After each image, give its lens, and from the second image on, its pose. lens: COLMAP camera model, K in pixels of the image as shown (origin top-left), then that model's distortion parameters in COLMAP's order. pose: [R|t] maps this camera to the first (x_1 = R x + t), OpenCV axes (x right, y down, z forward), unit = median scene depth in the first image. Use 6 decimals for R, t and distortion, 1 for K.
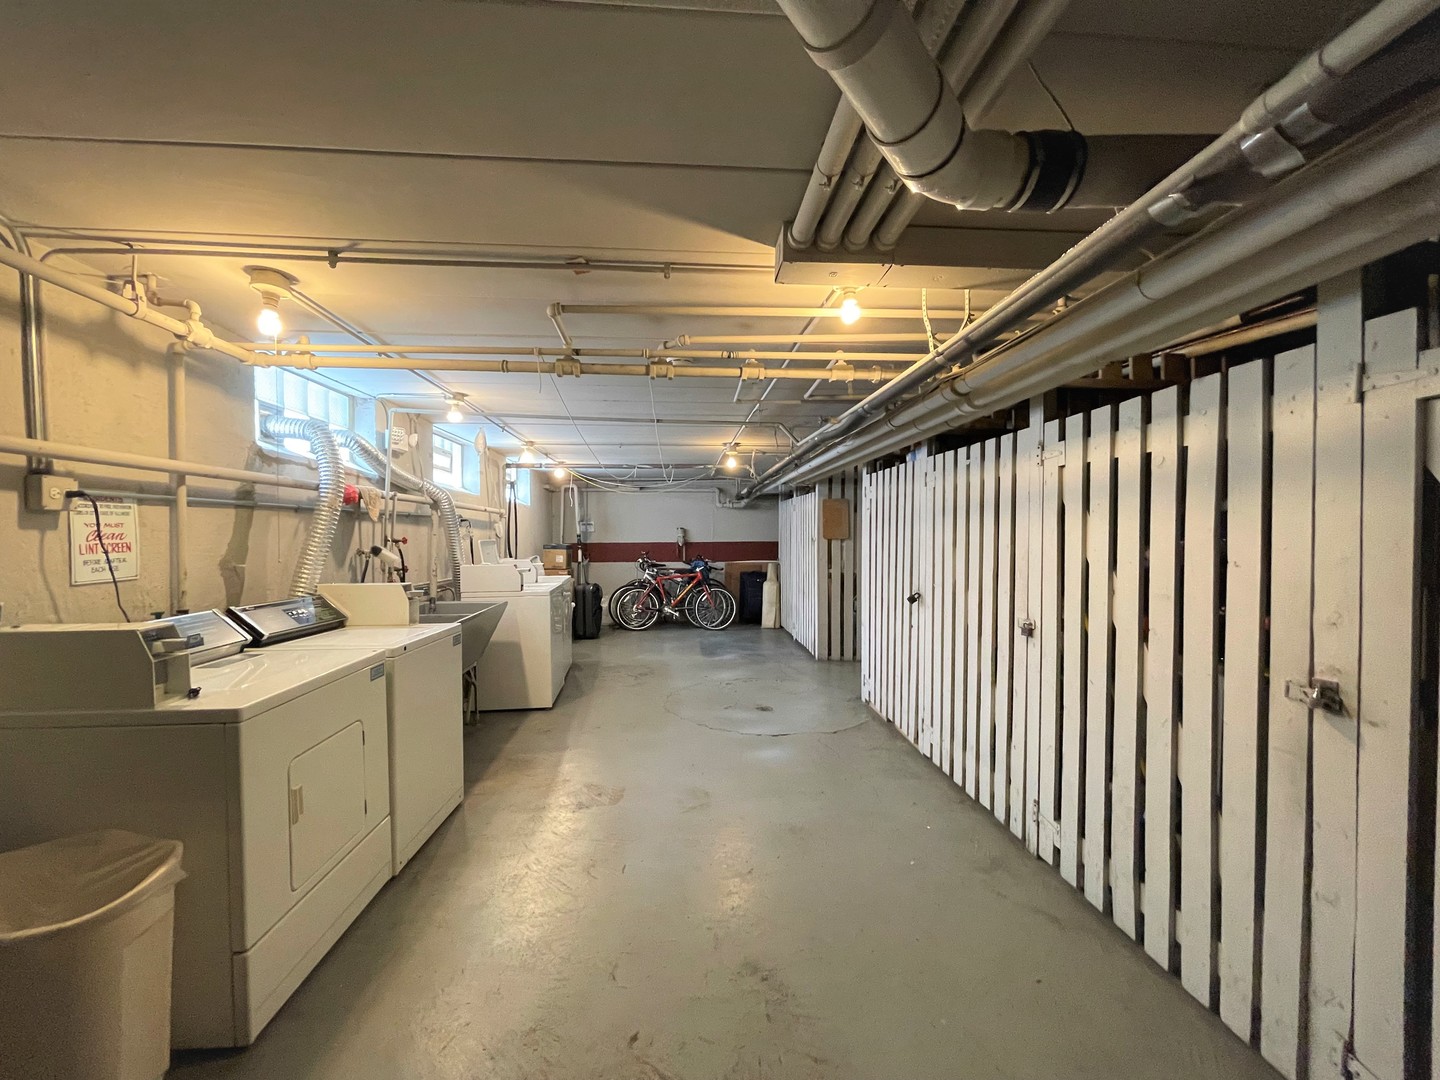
lens RADIAL K [[581.0, 0, 719.1], [0, 581.0, 543.9], [0, 0, 1]] dist [-0.000813, 0.000075]
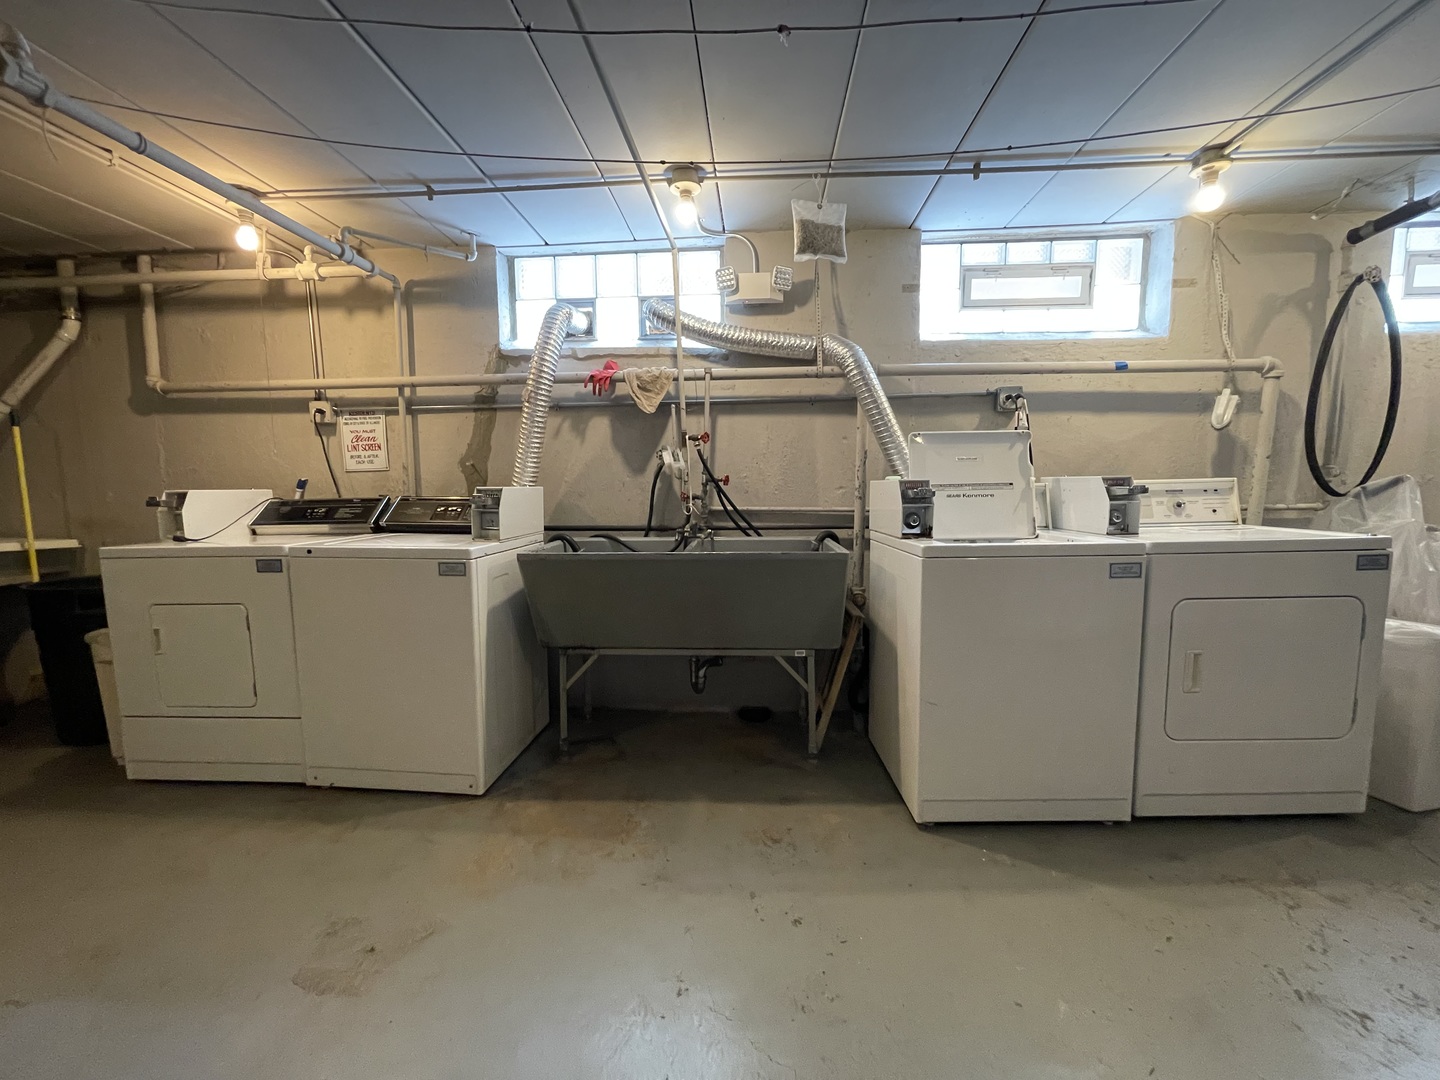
lens RADIAL K [[581.0, 0, 719.1], [0, 581.0, 543.9], [0, 0, 1]] dist [-0.000813, 0.000075]
pose [[-0.139663, 0.116596, -0.983311, 0.246572], [-0.004856, 0.992951, 0.118428, 0.062485], [0.990187, 0.021315, -0.138112, 1.839686]]
